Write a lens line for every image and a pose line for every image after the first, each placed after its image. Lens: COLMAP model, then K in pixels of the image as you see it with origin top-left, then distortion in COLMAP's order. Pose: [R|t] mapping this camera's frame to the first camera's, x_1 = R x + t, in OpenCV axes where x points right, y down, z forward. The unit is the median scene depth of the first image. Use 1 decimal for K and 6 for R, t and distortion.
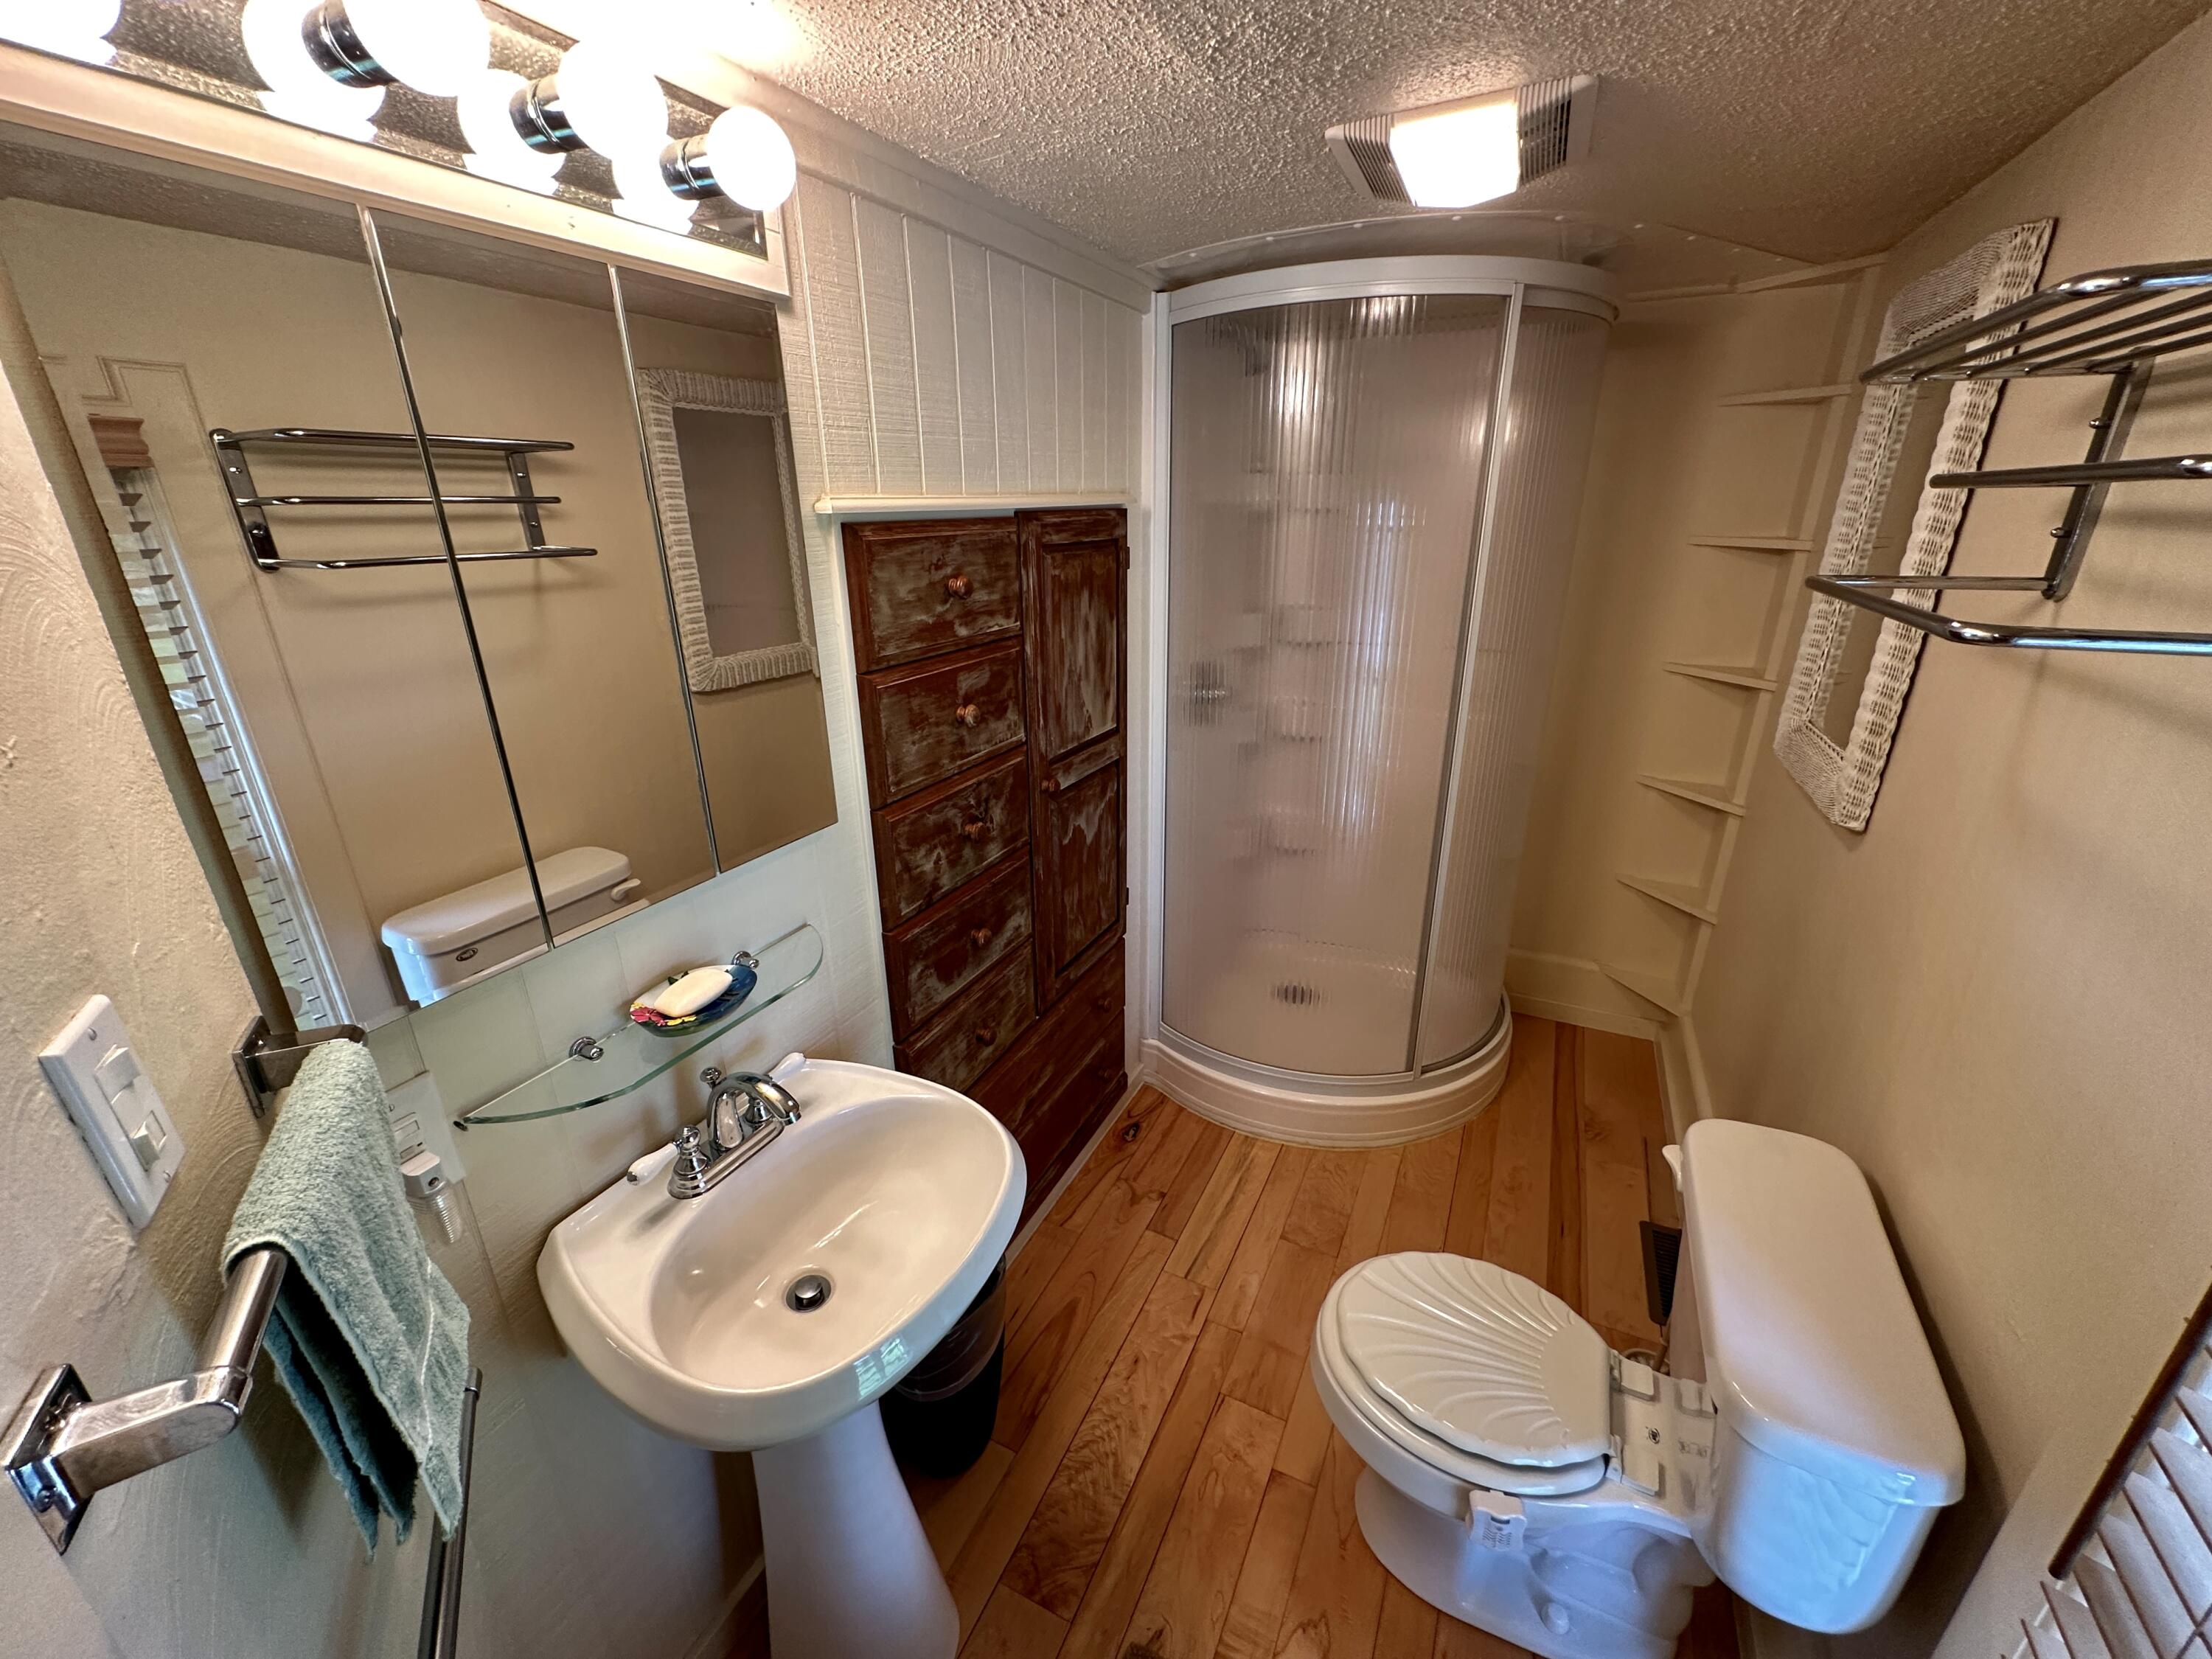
lens RADIAL K [[887.6, 0, 1104.9], [0, 887.6, 831.1], [0, 0, 1]] dist [-0.000406, 0.000075]
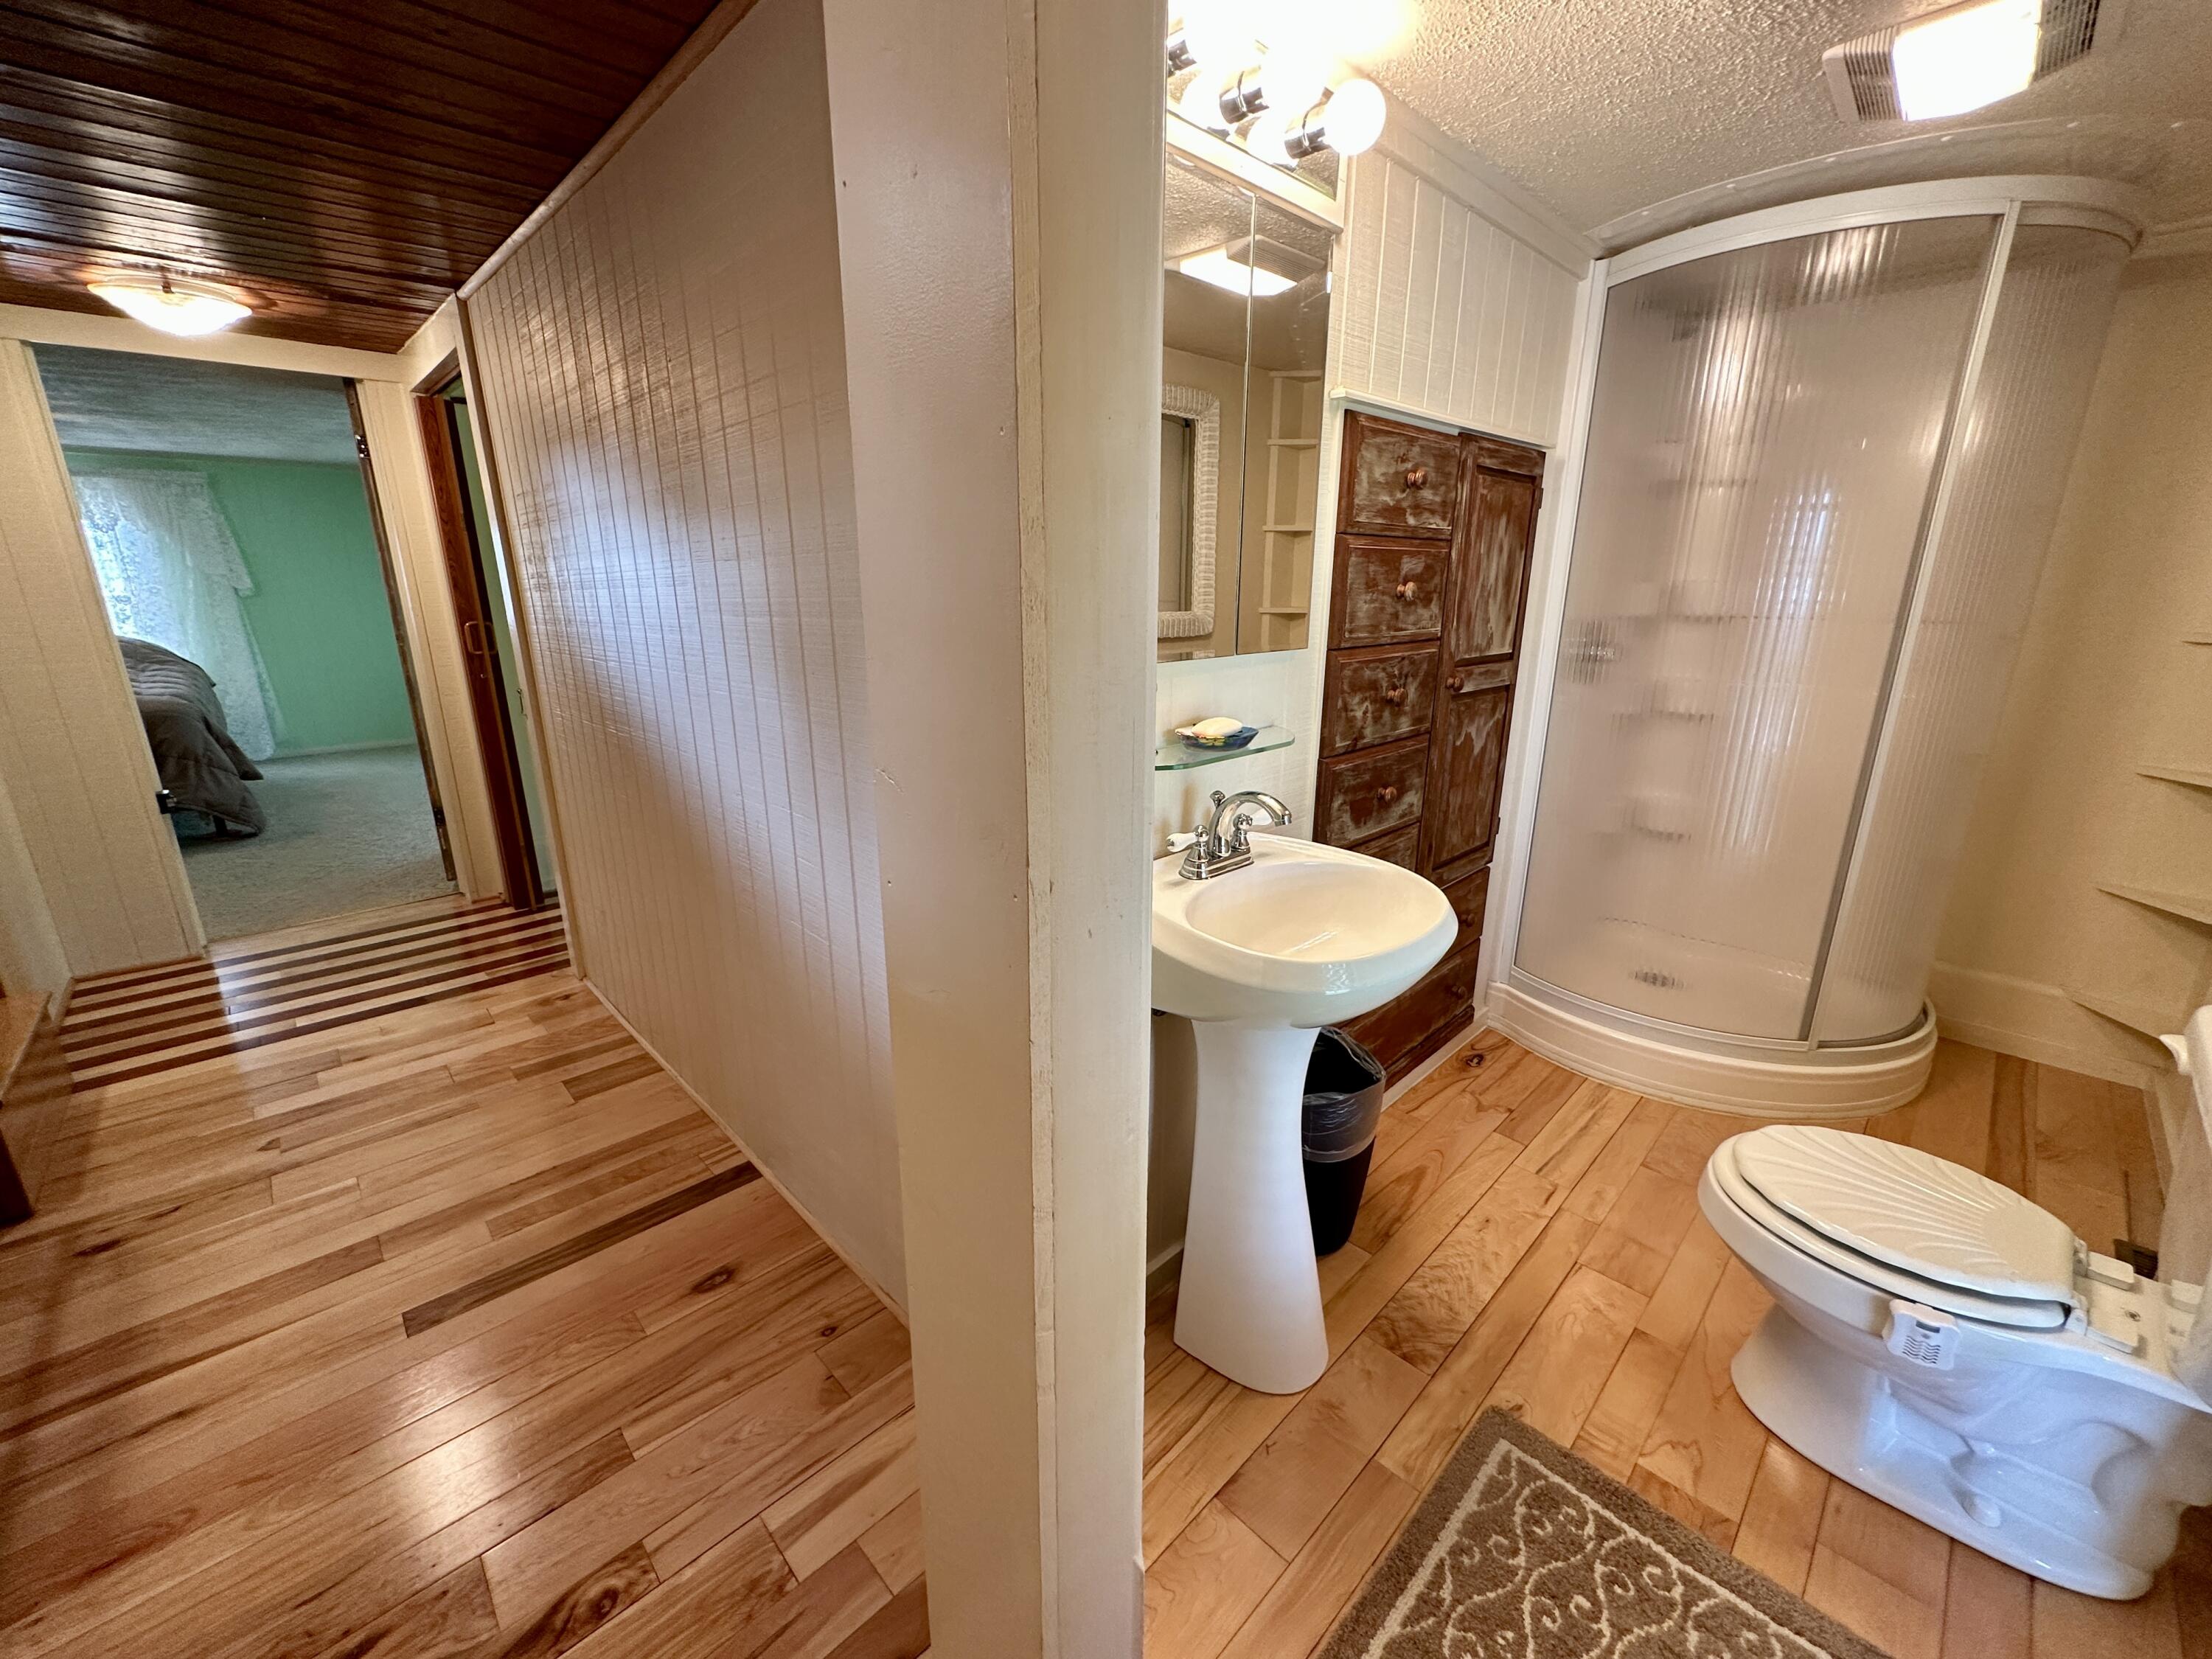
lens RADIAL K [[887.6, 0, 1102.1], [0, 887.6, 831.6], [0, 0, 1]] dist [-0.000406, 0.000075]
pose [[0.944357, 0.100813, -0.313090, -0.122898], [-0.124506, 0.990605, -0.056571, 0.277196], [0.304446, 0.092405, 0.948037, -0.196651]]
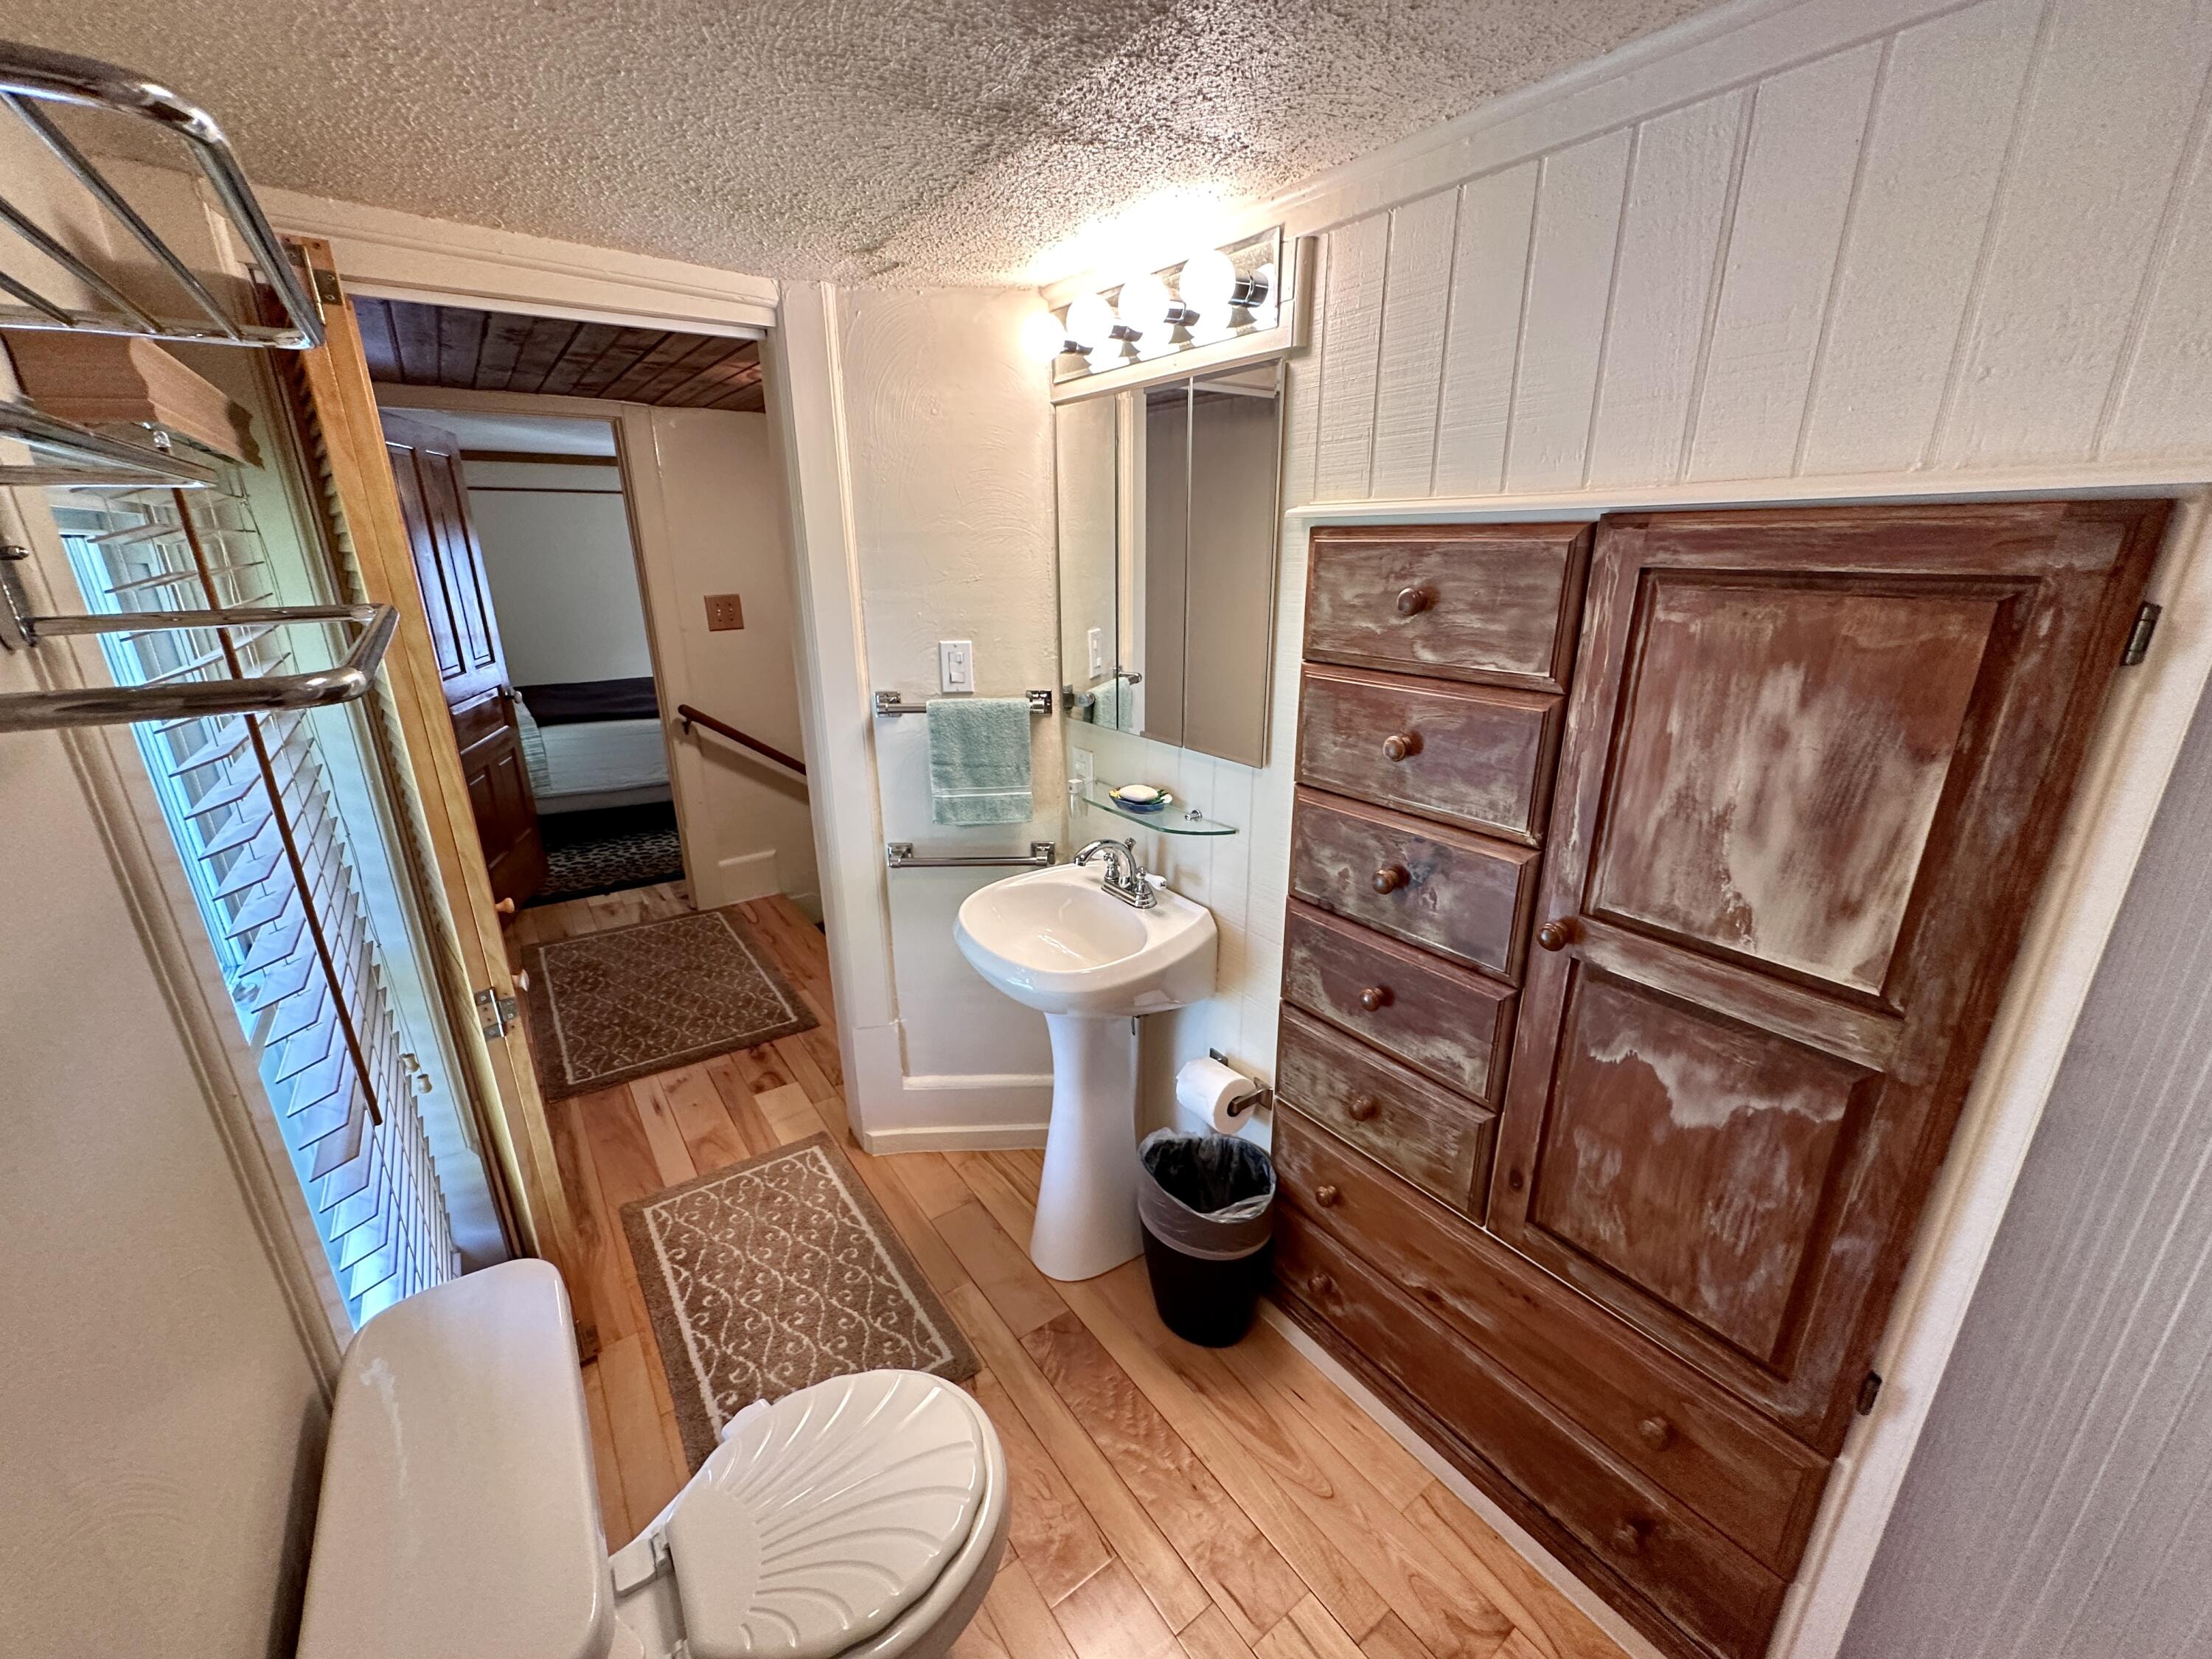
lens RADIAL K [[887.6, 0, 1110.7], [0, 887.6, 828.4], [0, 0, 1]] dist [-0.000406, 0.000075]
pose [[-0.462572, 0.290887, -0.837504, 0.665486], [-0.295973, 0.839784, 0.455151, -0.344170], [0.835719, 0.458419, -0.302366, 0.970062]]
